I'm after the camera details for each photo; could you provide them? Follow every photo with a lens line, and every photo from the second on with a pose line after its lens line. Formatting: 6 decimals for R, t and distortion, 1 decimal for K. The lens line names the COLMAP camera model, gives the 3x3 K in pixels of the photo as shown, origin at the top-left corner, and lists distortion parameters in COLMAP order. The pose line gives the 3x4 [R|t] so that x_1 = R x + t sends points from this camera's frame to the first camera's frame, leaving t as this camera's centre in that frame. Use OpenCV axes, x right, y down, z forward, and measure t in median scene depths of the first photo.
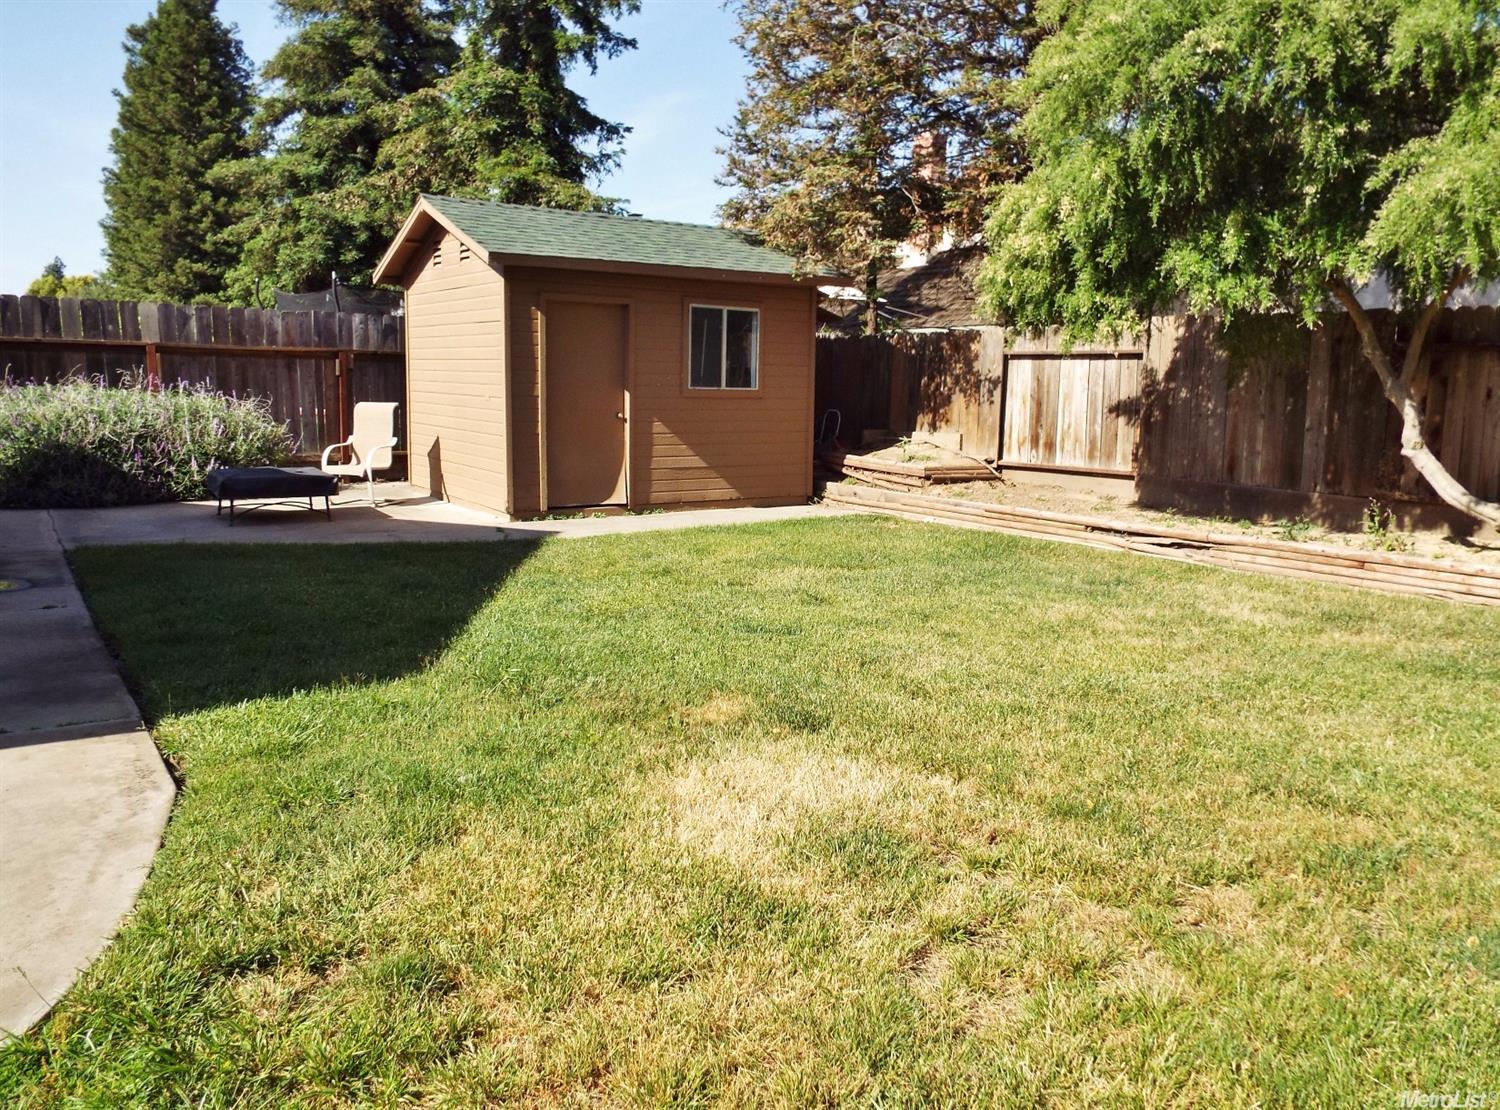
lens RADIAL K [[1122.3, 0, 755.1], [0, 1122.3, 558.7], [0, 0, 1]] dist [-0.024835, 0.015885]
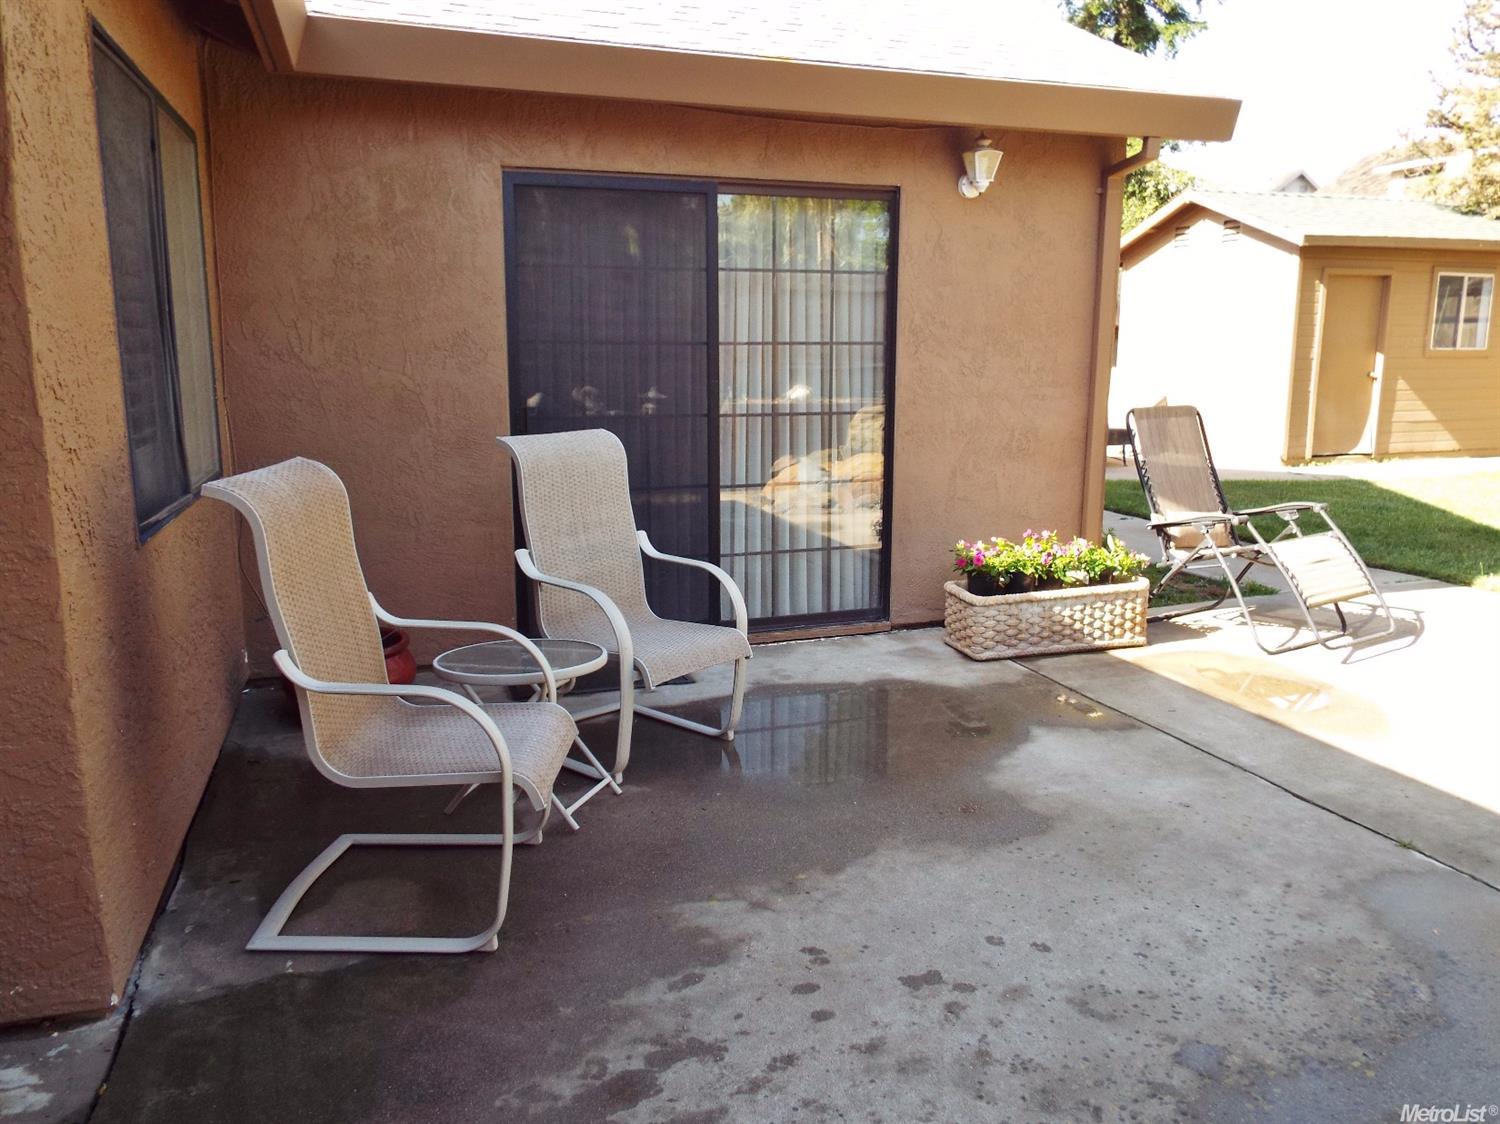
lens RADIAL K [[1122.3, 0, 746.2], [0, 1122.3, 573.2], [0, 0, 1]] dist [-0.024835, 0.015885]
pose [[0.967980, 0.024336, -0.249844, -0.455714], [-0.015191, 0.999144, 0.038467, 0.039649], [0.250566, -0.033440, 0.967522, -0.258434]]
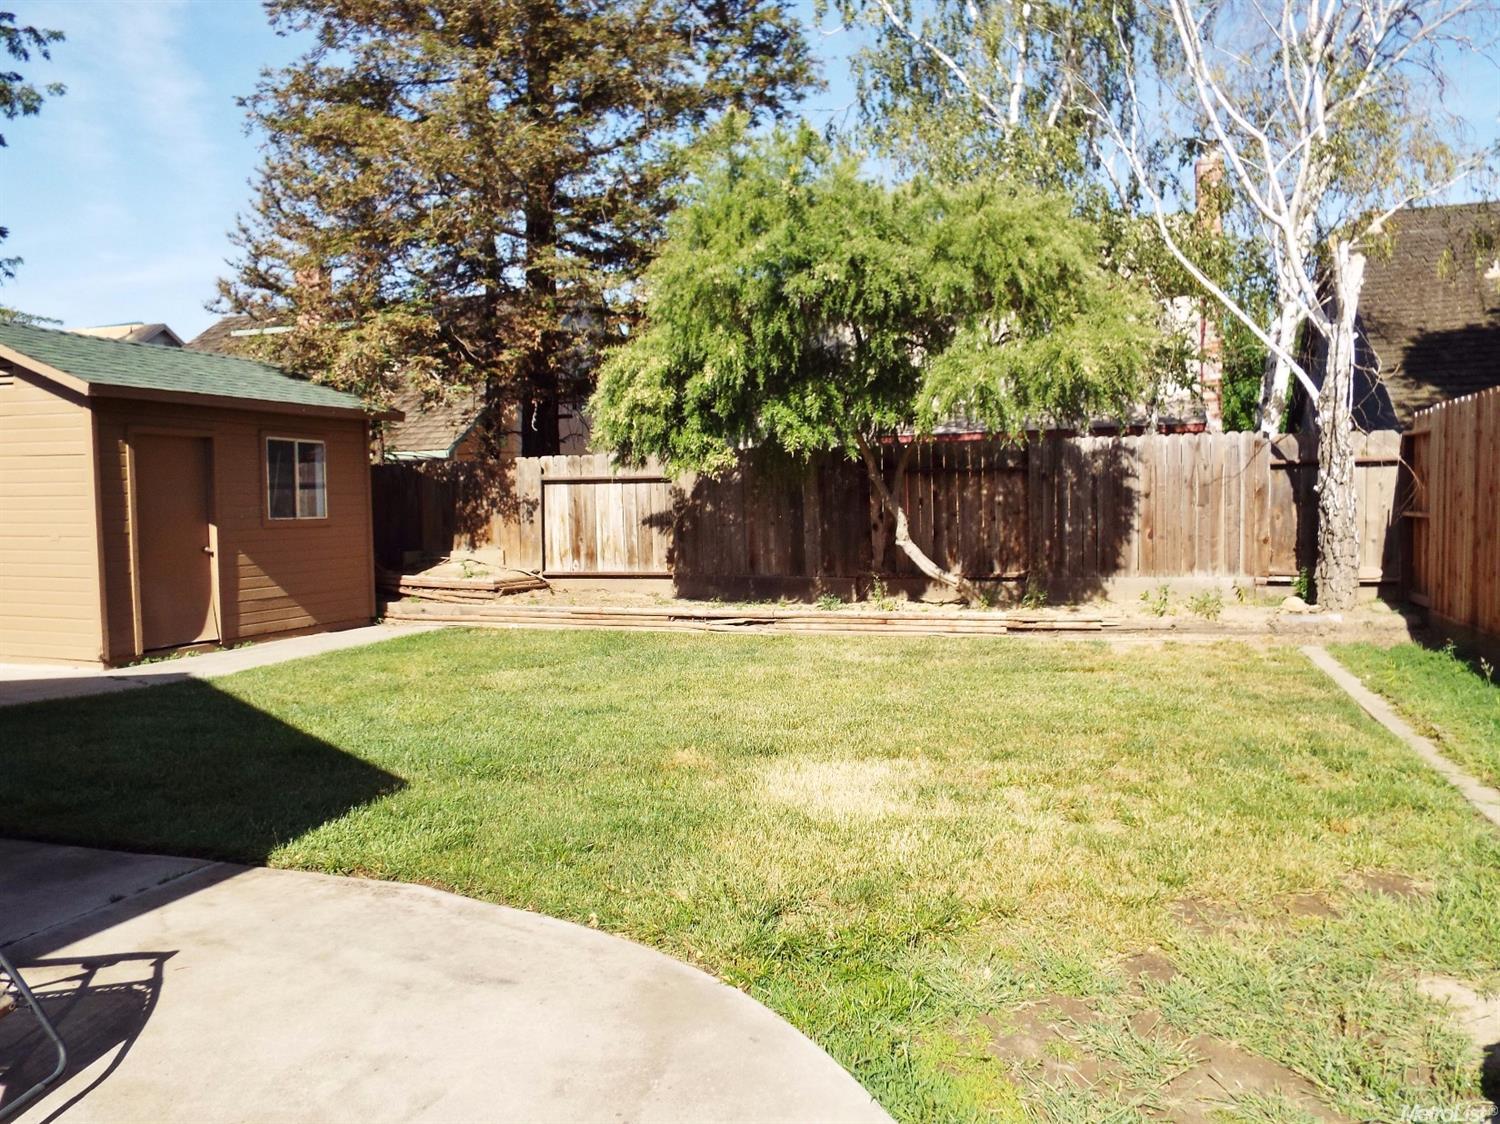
lens RADIAL K [[1122.3, 0, 750.8], [0, 1122.3, 569.7], [0, 0, 1]] dist [-0.024835, 0.015885]
pose [[0.799686, -0.063888, 0.597010, -0.329639], [0.118801, 0.991501, -0.053028, -0.003213], [-0.588548, 0.113332, 0.800479, -0.050295]]
